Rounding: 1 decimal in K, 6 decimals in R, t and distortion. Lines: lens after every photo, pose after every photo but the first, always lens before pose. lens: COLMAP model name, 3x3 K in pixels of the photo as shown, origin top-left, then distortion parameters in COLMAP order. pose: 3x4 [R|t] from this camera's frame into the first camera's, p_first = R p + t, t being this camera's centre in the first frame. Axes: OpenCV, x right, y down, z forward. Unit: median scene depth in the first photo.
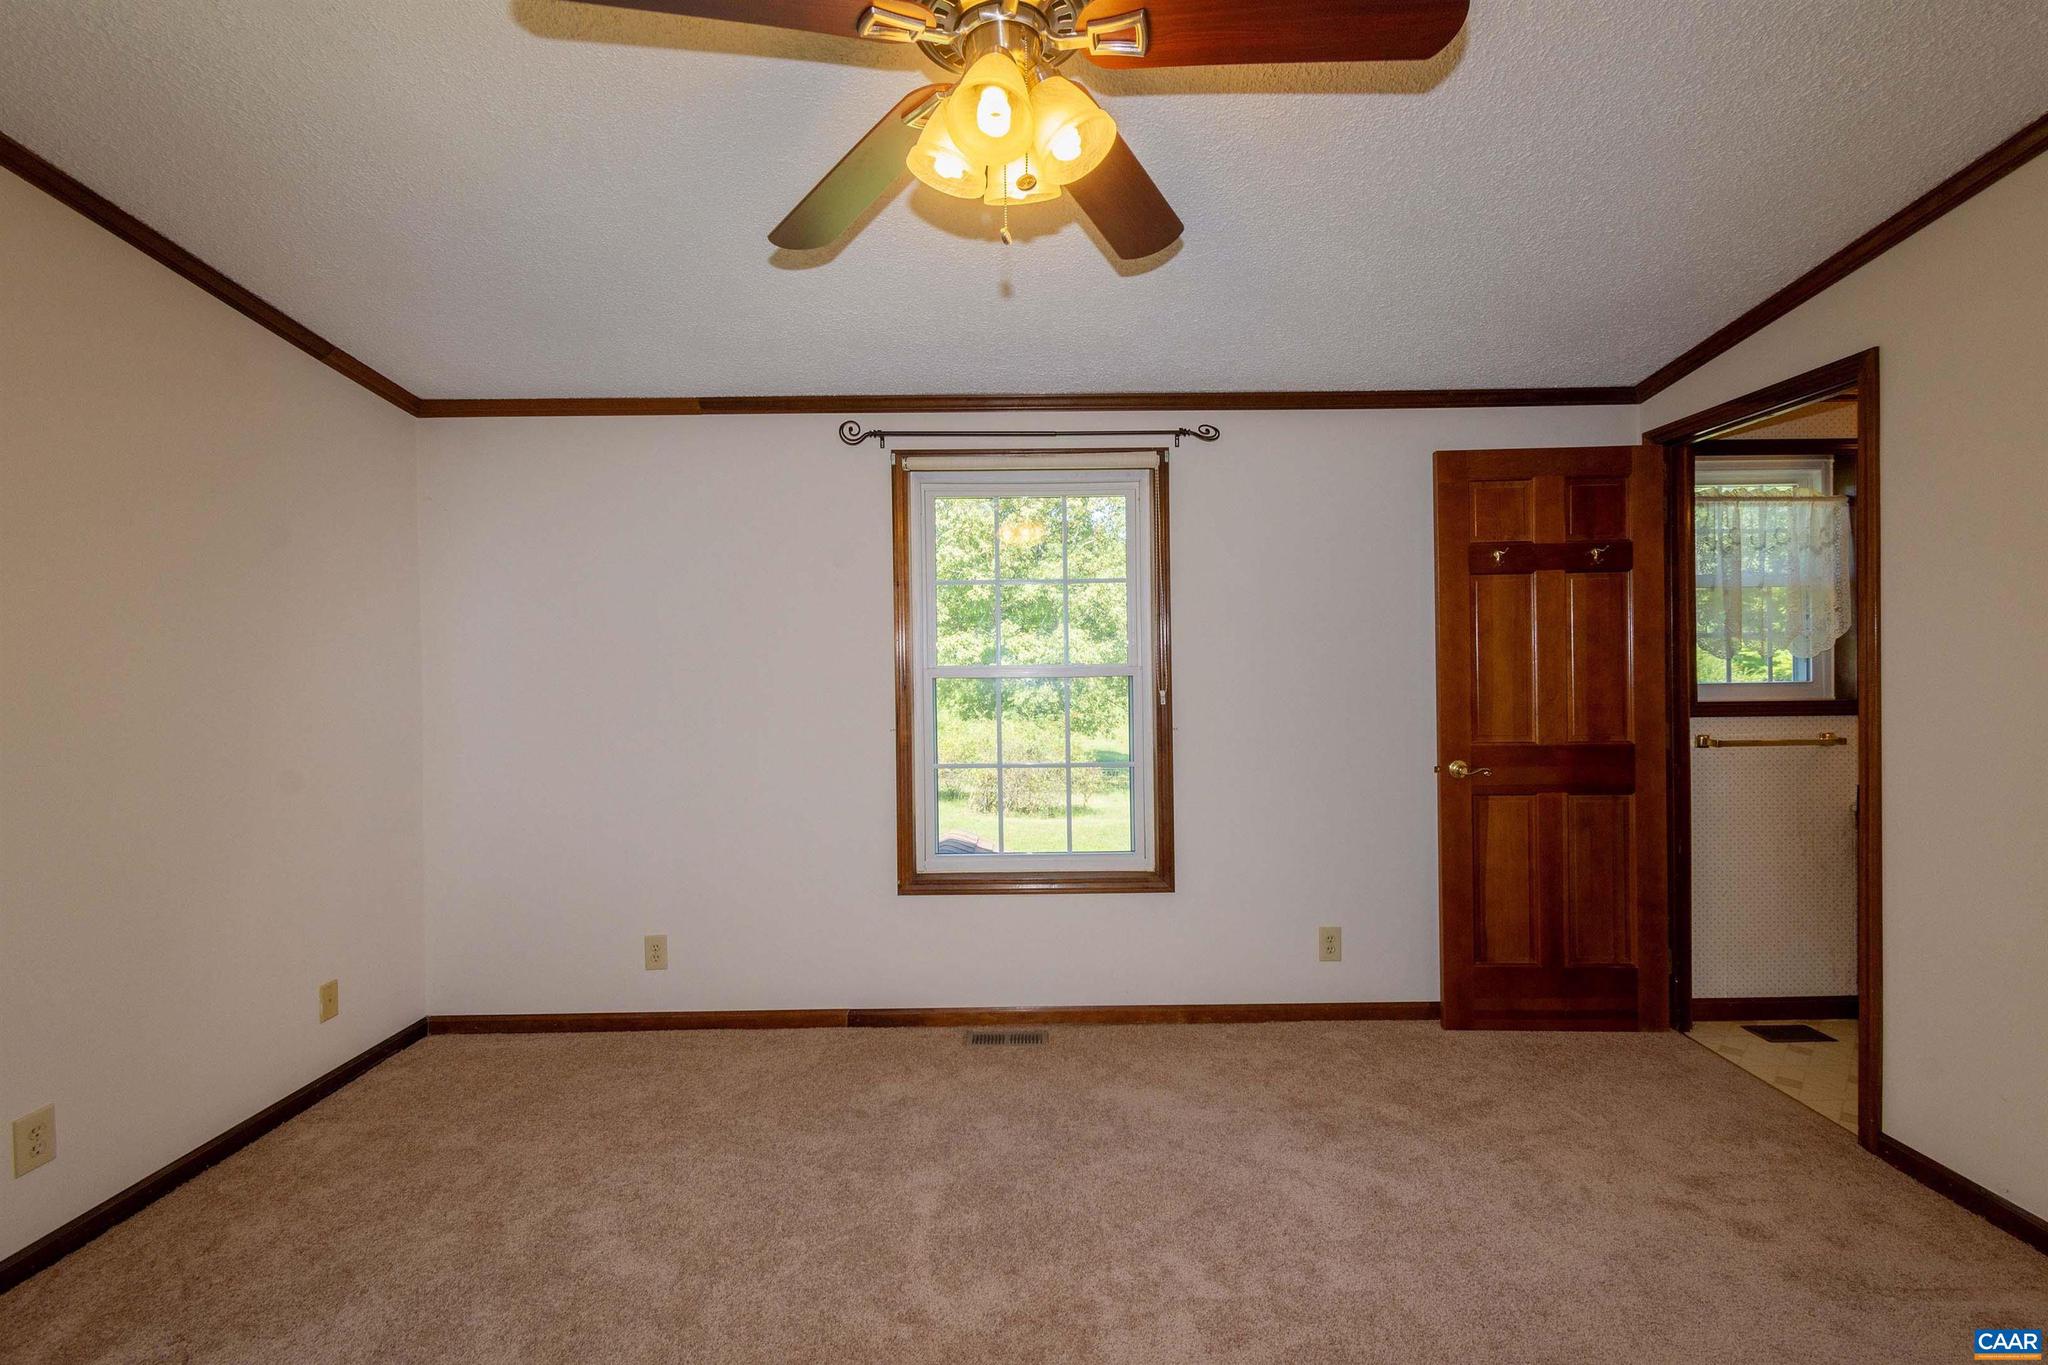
lens RADIAL K [[904.8, 0, 1032.5], [0, 904.8, 676.1], [0, 0, 1]] dist [-0.003854, -0.001275]
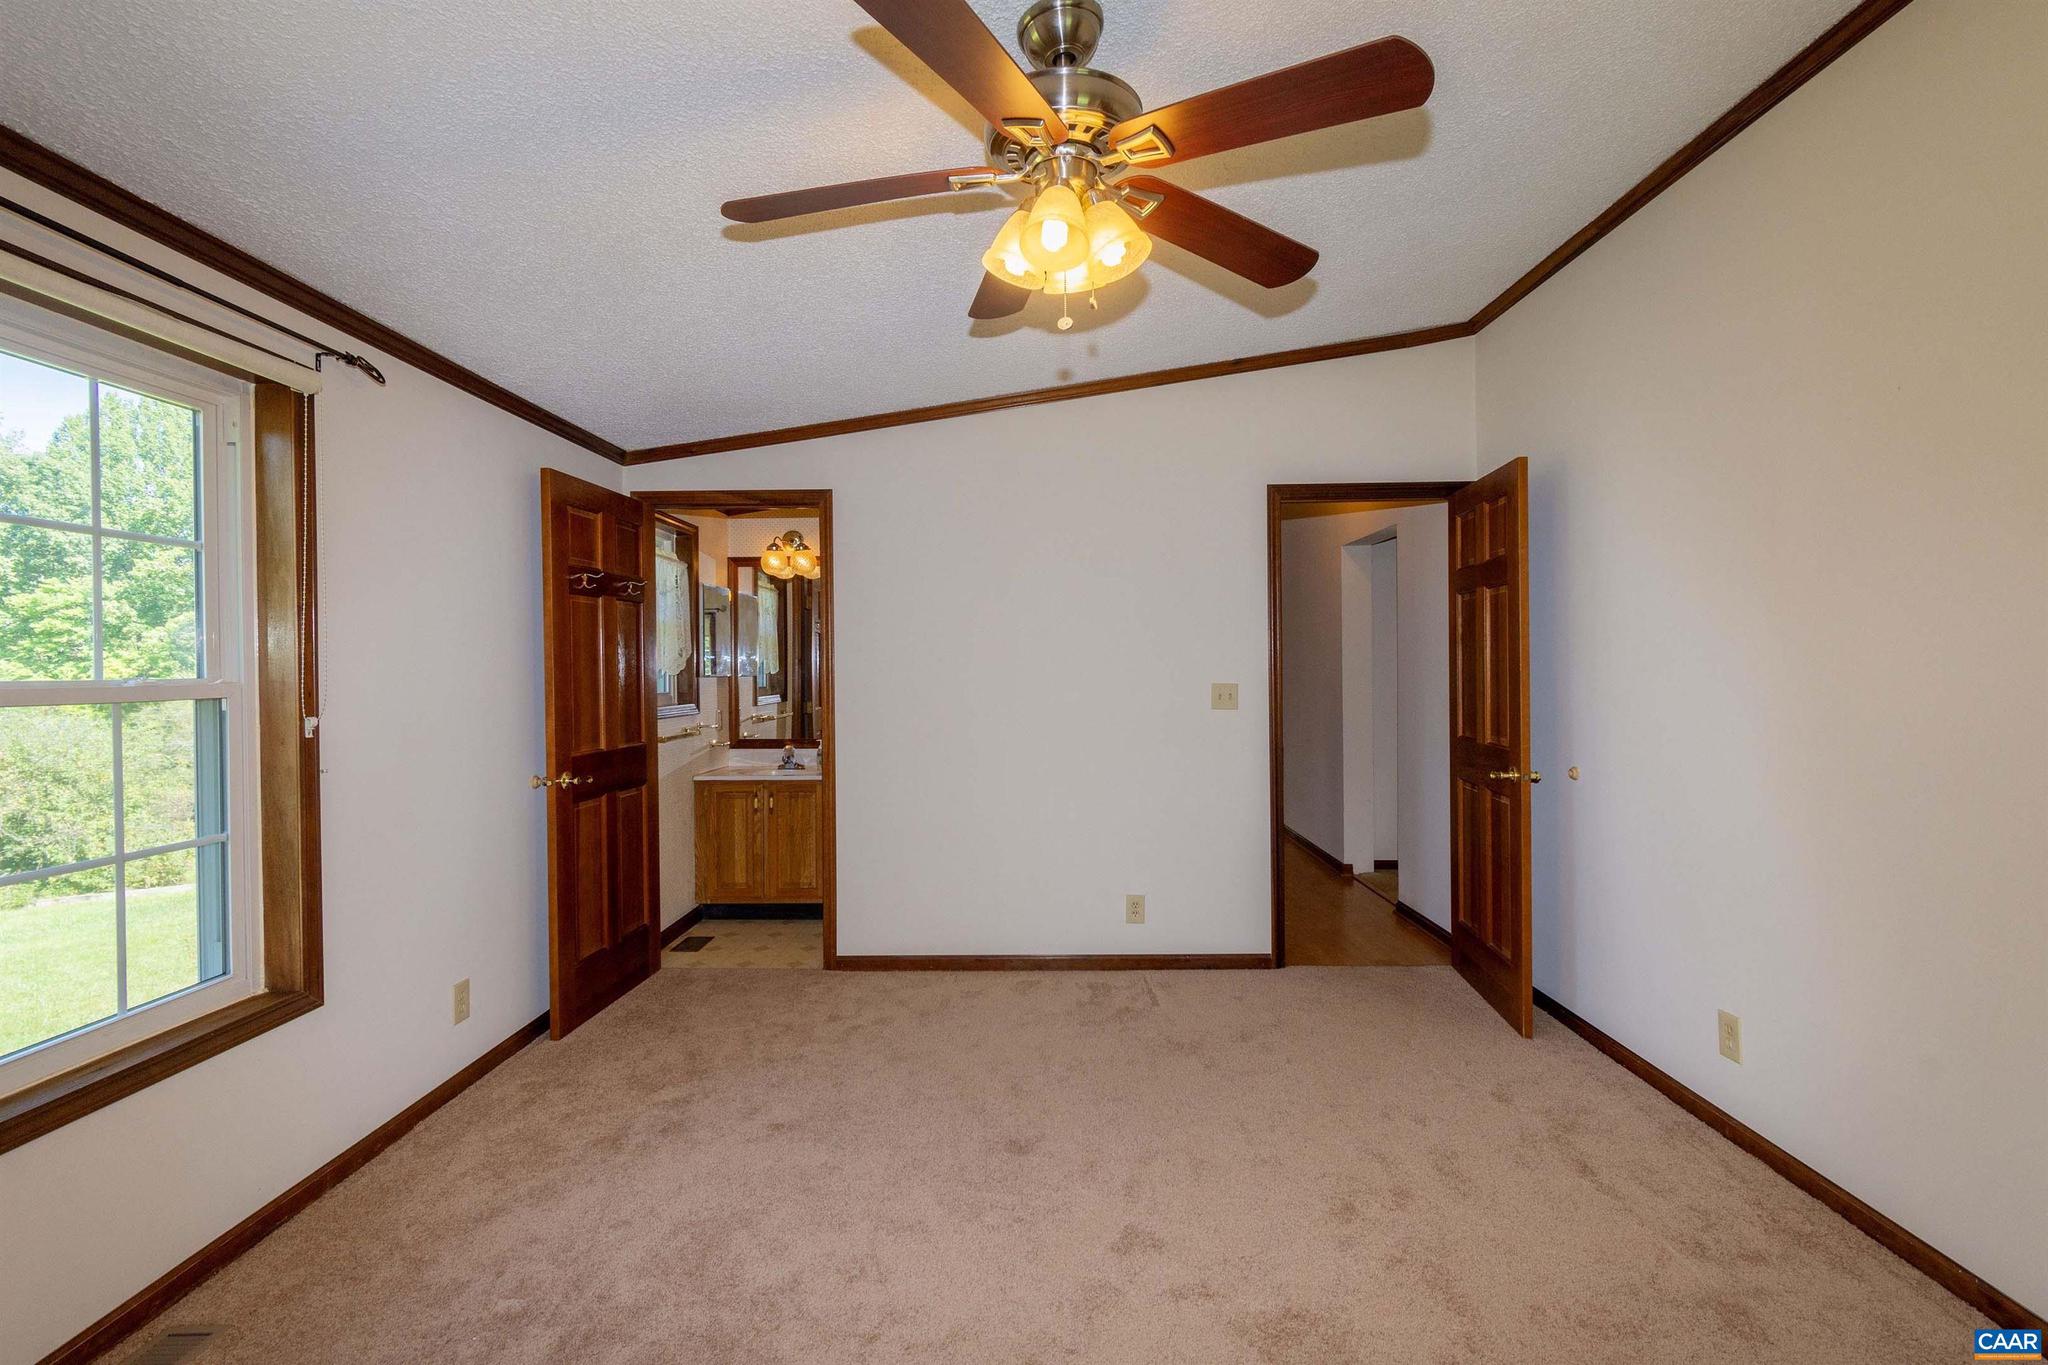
lens RADIAL K [[904.8, 0, 1032.2], [0, 904.8, 676.0], [0, 0, 1]] dist [-0.003854, -0.001275]
pose [[0.009966, 0.004793, 0.999939, -0.569608], [0.023055, 0.999722, -0.005022, 0.001290], [-0.999685, 0.023104, 0.009852, 0.465617]]
